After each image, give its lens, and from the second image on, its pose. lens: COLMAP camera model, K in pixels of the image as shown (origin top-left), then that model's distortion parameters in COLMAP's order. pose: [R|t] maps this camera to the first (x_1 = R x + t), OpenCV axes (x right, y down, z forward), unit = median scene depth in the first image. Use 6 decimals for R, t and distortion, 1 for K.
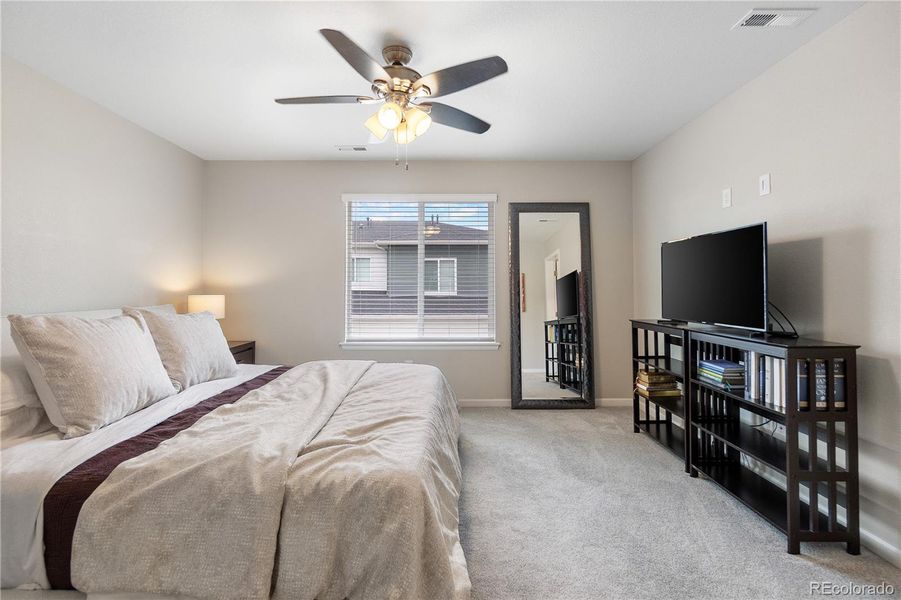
lens RADIAL K [[391.2, 0, 447.5], [0, 391.2, 299.1], [0, 0, 1]] dist [0.000232, 0.000179]
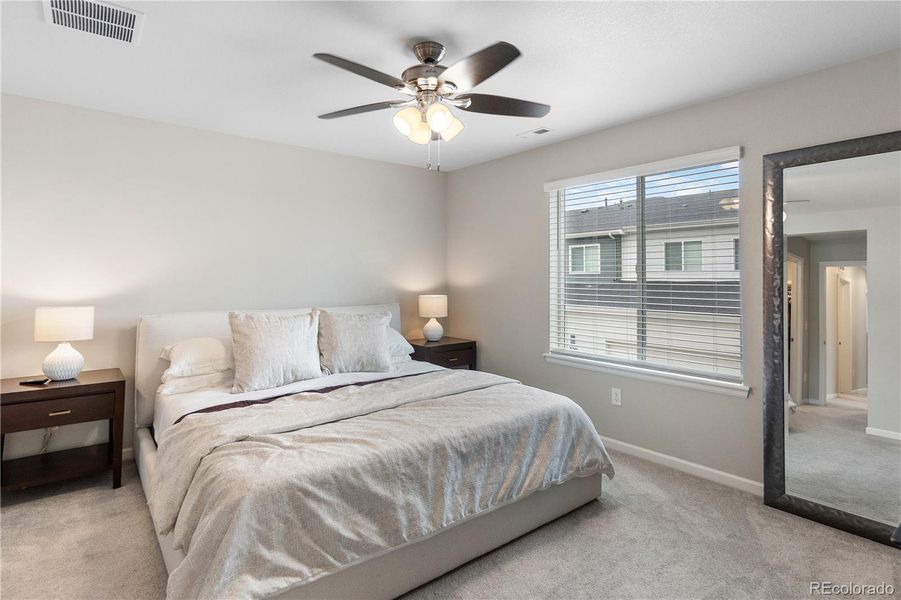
lens RADIAL K [[459.2, 0, 448.9], [0, 459.2, 279.5], [0, 0, 1]] dist [-0.001533, -0.000065]
pose [[0.639359, 0.004892, -0.768893, 0.642038], [-0.020963, 0.999719, -0.011071, -0.063446], [0.768622, 0.023197, 0.639282, 0.306946]]
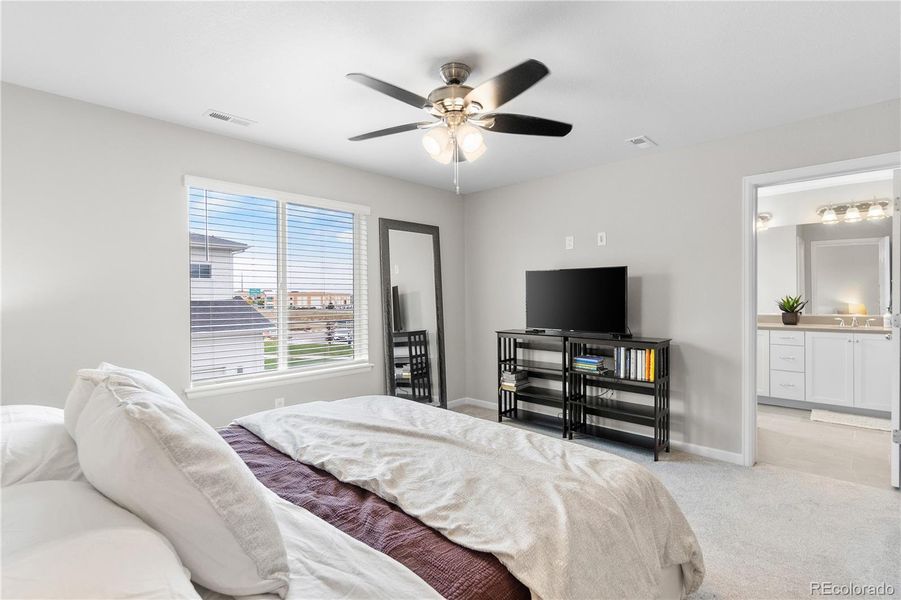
lens RADIAL K [[407.7, 0, 450.5], [0, 407.7, 300.0], [0, 0, 1]] dist [0.000054, 0.000037]
pose [[0.704704, -0.012461, 0.709392, -0.717209], [0.024633, 0.999673, -0.006910, -0.051535], [-0.709074, 0.022344, 0.704780, 0.279710]]
